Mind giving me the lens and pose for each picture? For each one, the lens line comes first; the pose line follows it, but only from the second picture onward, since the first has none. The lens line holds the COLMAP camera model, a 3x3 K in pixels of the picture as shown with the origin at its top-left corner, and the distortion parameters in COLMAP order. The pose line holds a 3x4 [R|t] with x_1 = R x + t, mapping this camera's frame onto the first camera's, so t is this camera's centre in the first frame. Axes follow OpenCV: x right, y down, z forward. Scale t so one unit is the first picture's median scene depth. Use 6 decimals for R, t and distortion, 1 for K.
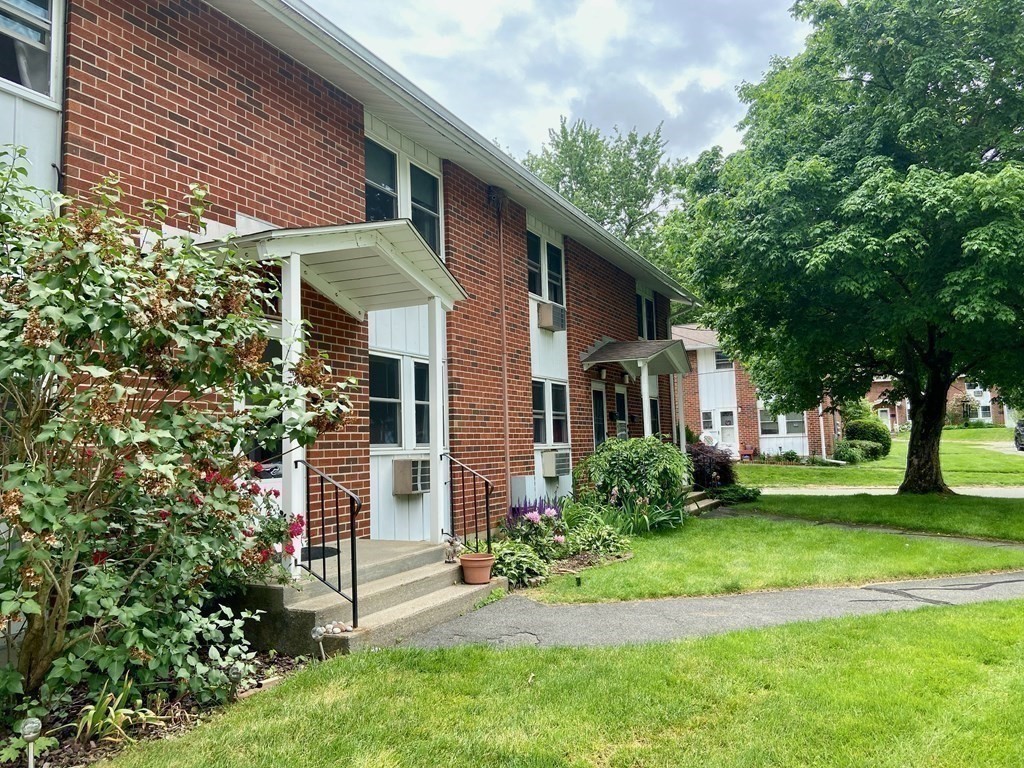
lens RADIAL K [[772.3, 0, 512.4], [0, 772.3, 380.2], [0, 0, 1]] dist [0.080410, -0.093555]
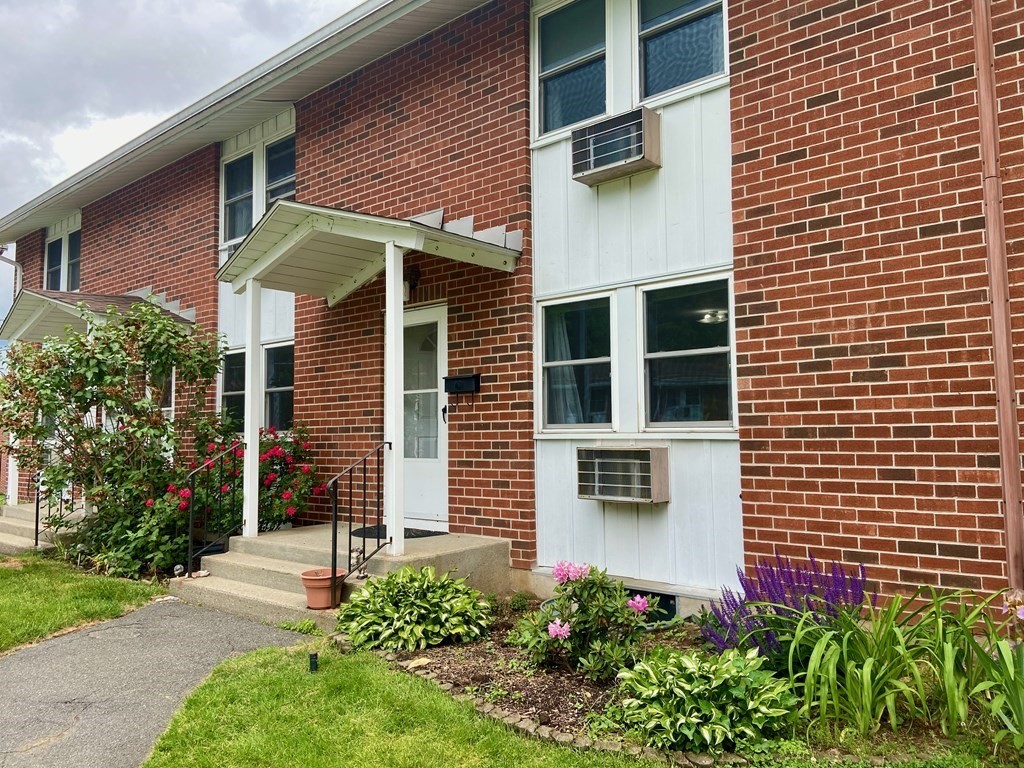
lens RADIAL K [[772.3, 0, 512.1], [0, 772.3, 384.5], [0, 0, 1]] dist [0.080410, -0.093555]
pose [[-0.277238, -0.024519, -0.960488, 0.600982], [0.105455, 0.992858, -0.055785, 0.088957], [0.954996, -0.116754, -0.272673, 1.274023]]
